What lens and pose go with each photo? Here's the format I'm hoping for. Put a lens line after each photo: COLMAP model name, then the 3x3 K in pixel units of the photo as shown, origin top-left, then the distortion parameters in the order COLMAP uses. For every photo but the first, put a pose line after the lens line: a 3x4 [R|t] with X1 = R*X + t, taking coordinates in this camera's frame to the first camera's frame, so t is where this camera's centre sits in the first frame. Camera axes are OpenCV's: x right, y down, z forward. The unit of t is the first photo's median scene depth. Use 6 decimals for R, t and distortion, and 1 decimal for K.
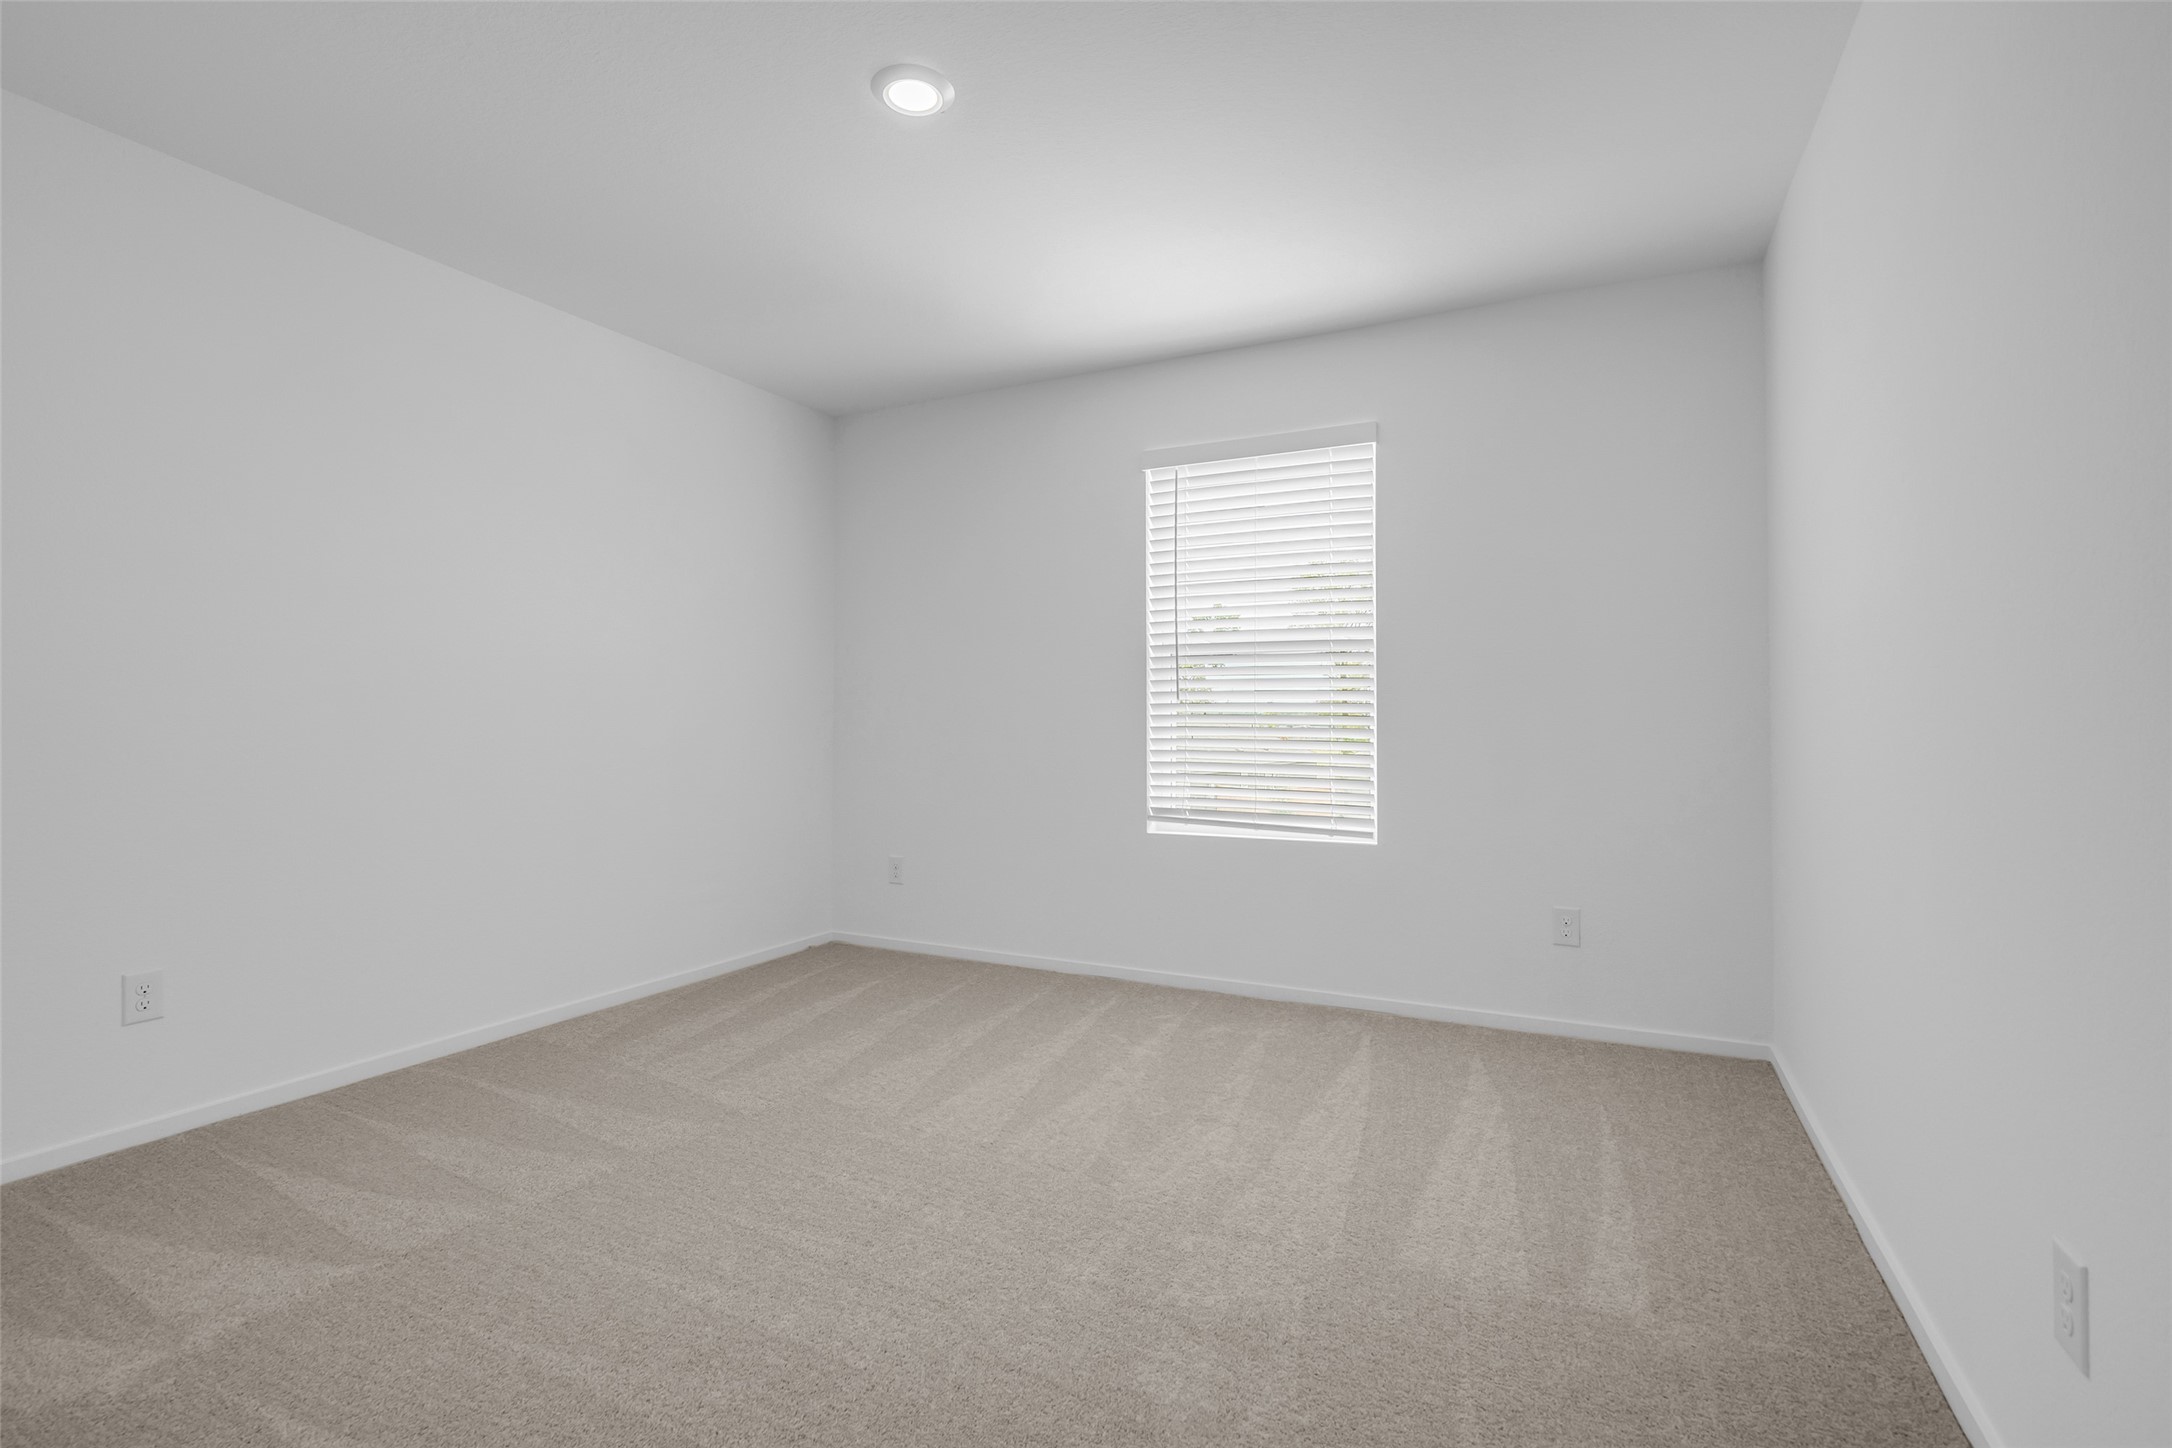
lens RADIAL K [[834.4, 0, 1086.0], [0, 834.4, 724.0], [0, 0, 1]] dist [-0.000299, -0.000028]
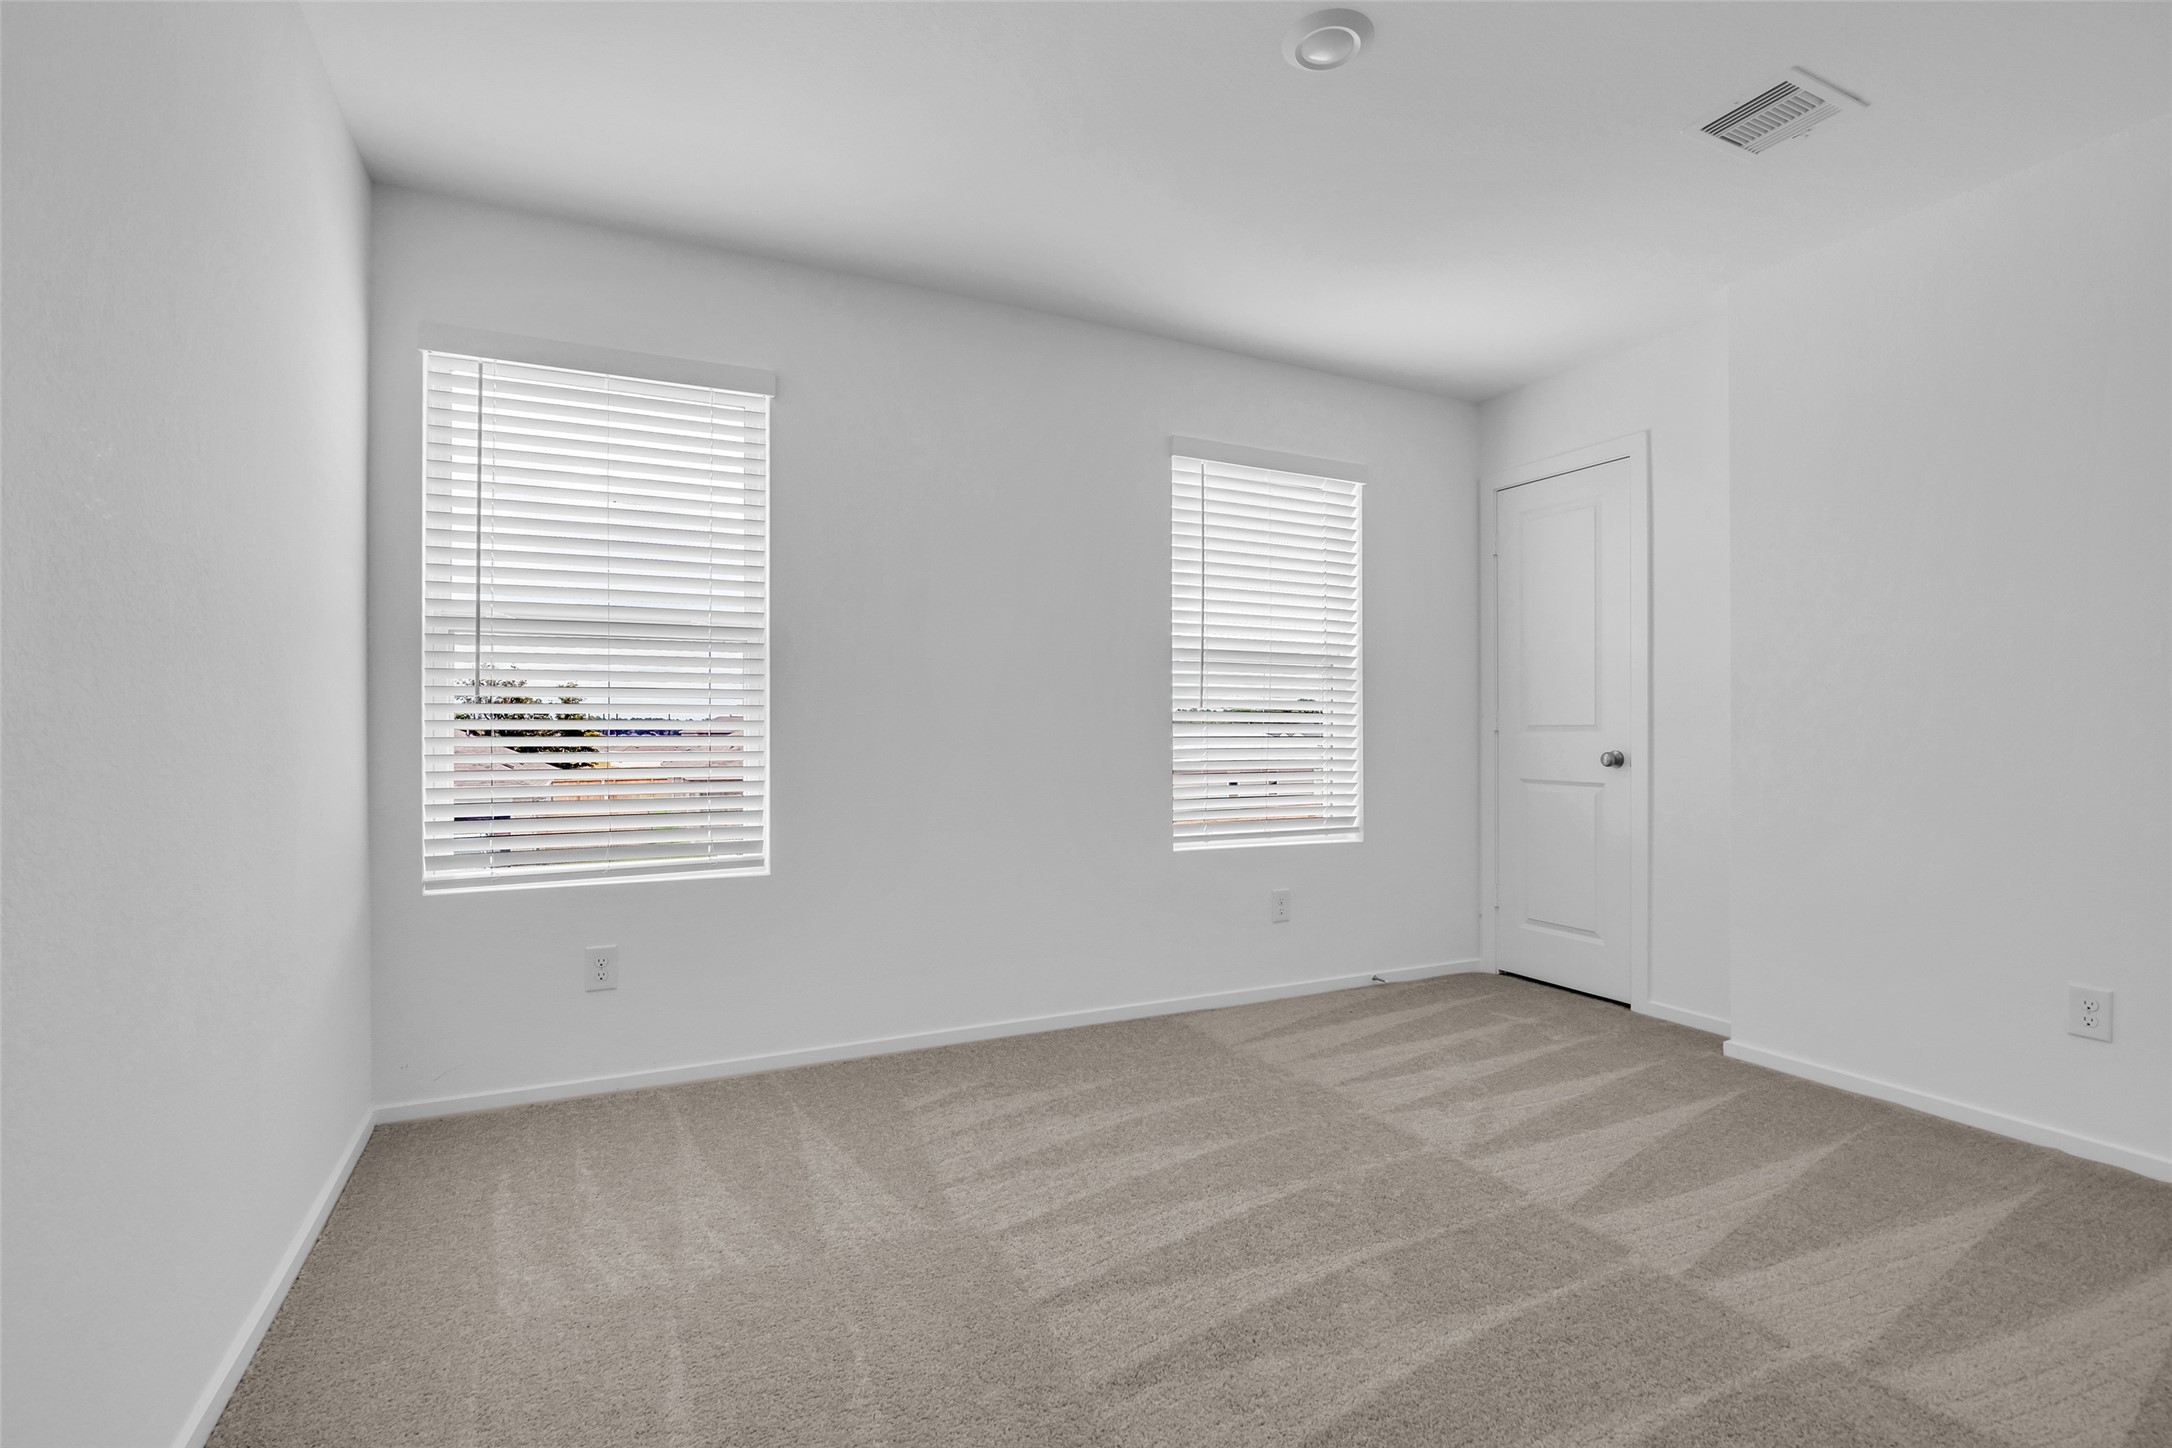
lens RADIAL K [[1021.3, 0, 1088.1], [0, 1021.3, 749.5], [0, 0, 1]] dist [-0.023995, 0.000018]
pose [[0.665345, -0.017619, 0.746328, -0.202640], [0.003678, 0.999787, 0.020323, -0.001700], [-0.746527, -0.010777, 0.665268, 0.079192]]
